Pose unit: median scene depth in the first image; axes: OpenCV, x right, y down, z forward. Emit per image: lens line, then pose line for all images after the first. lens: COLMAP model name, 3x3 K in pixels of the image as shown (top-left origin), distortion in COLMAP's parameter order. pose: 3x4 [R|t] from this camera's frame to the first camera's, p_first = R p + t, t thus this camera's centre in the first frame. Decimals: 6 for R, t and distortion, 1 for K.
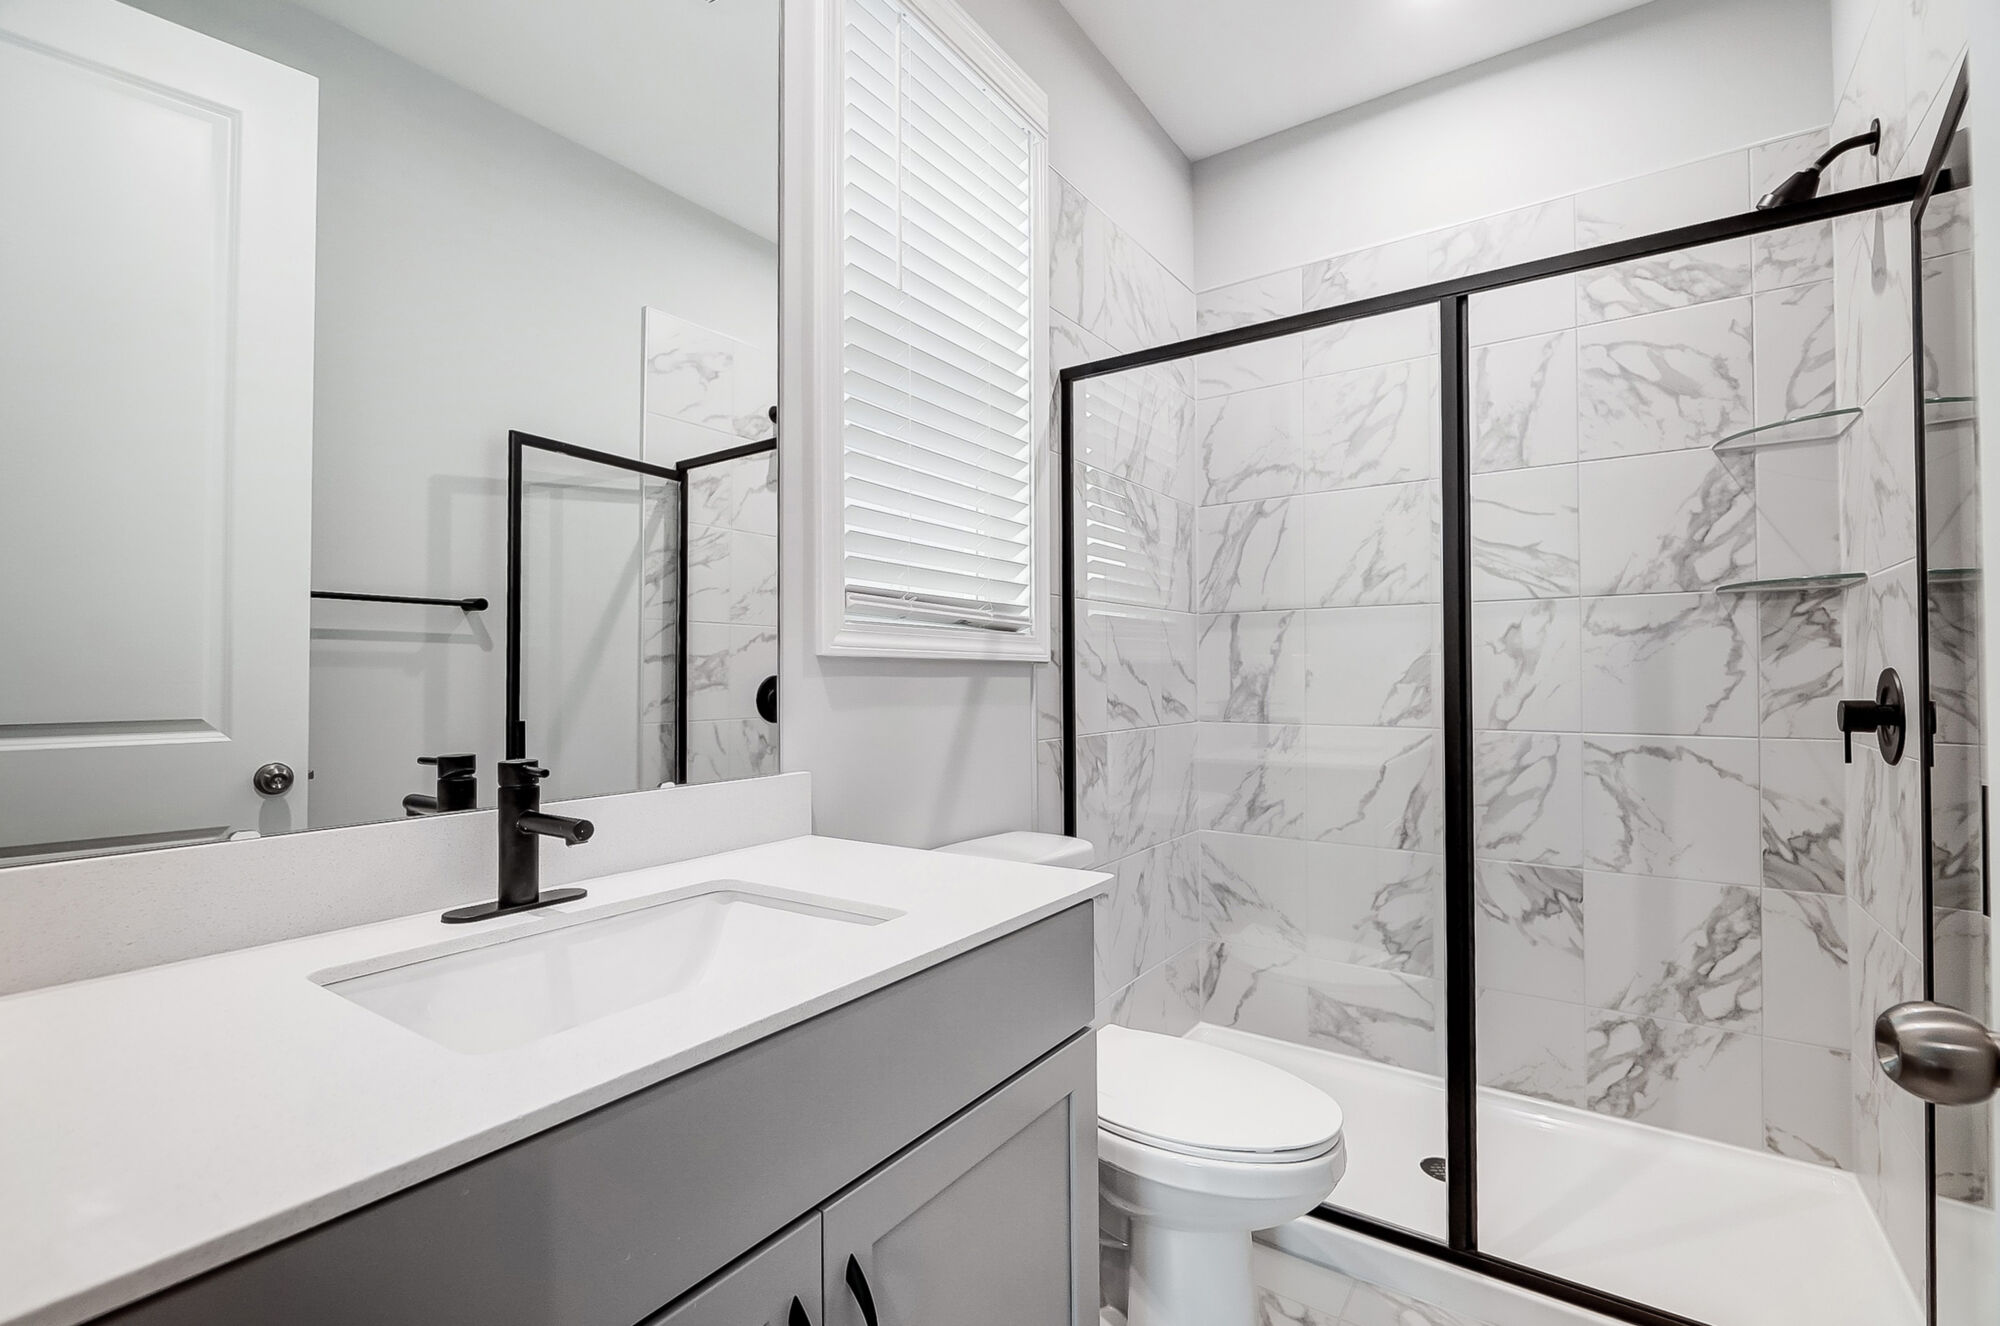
lens RADIAL K [[892.1, 0, 1000.0], [0, 892.1, 663.0], [0, 0, 1]] dist [-0.066207, 0.025931]
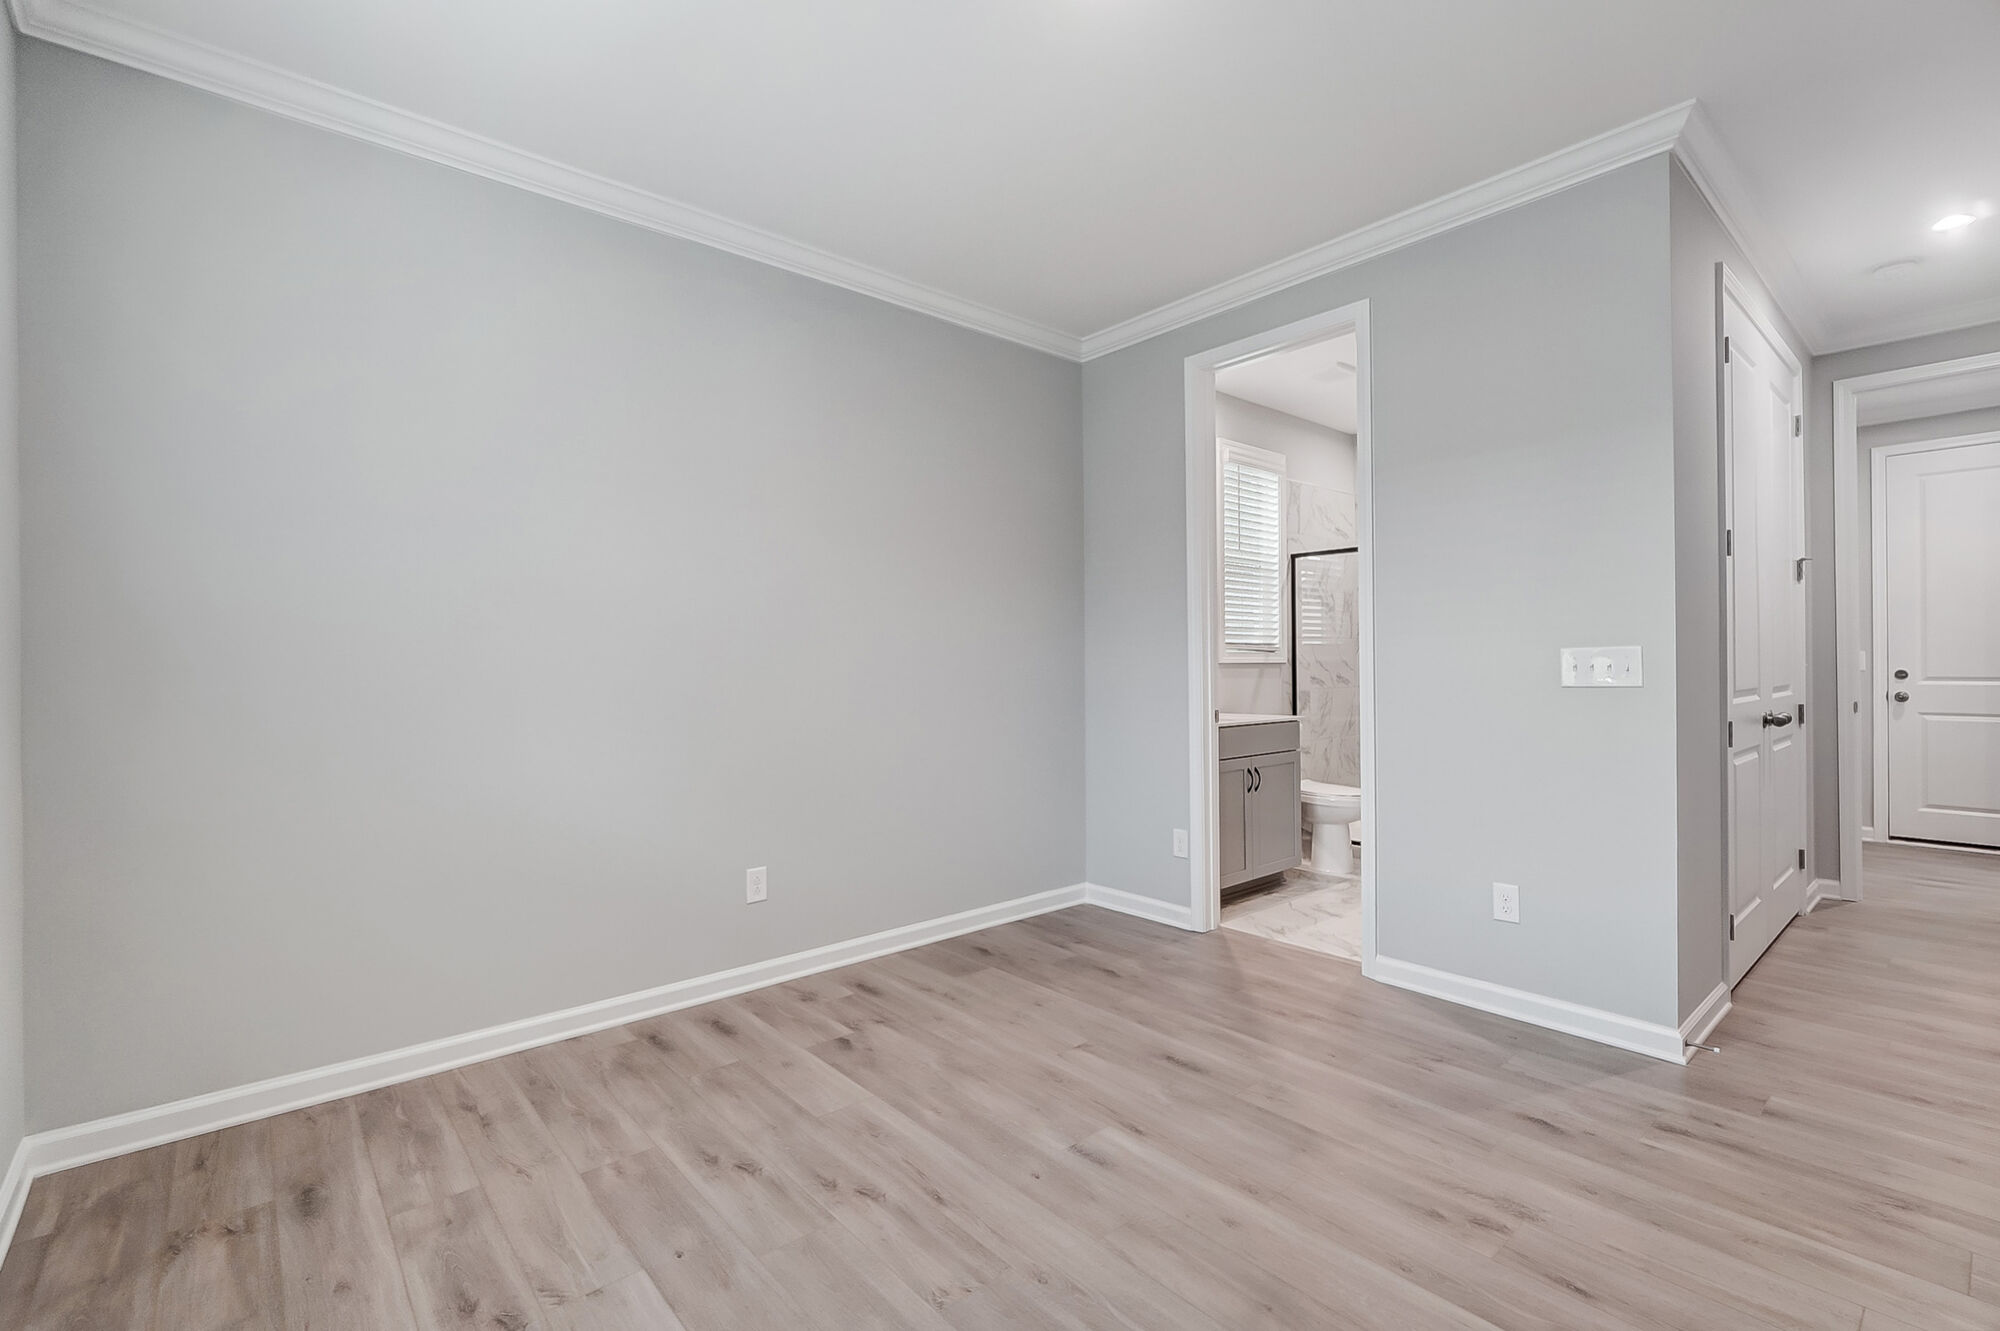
lens RADIAL K [[882.9, 0, 1000.0], [0, 882.9, 665.5], [0, 0, 1]] dist [-0.000932, -0.000055]
pose [[0.969064, -0.003580, -0.246782, -0.125830], [0.007855, 0.999836, 0.016342, -0.042460], [0.246683, -0.017775, 0.968933, -1.801571]]
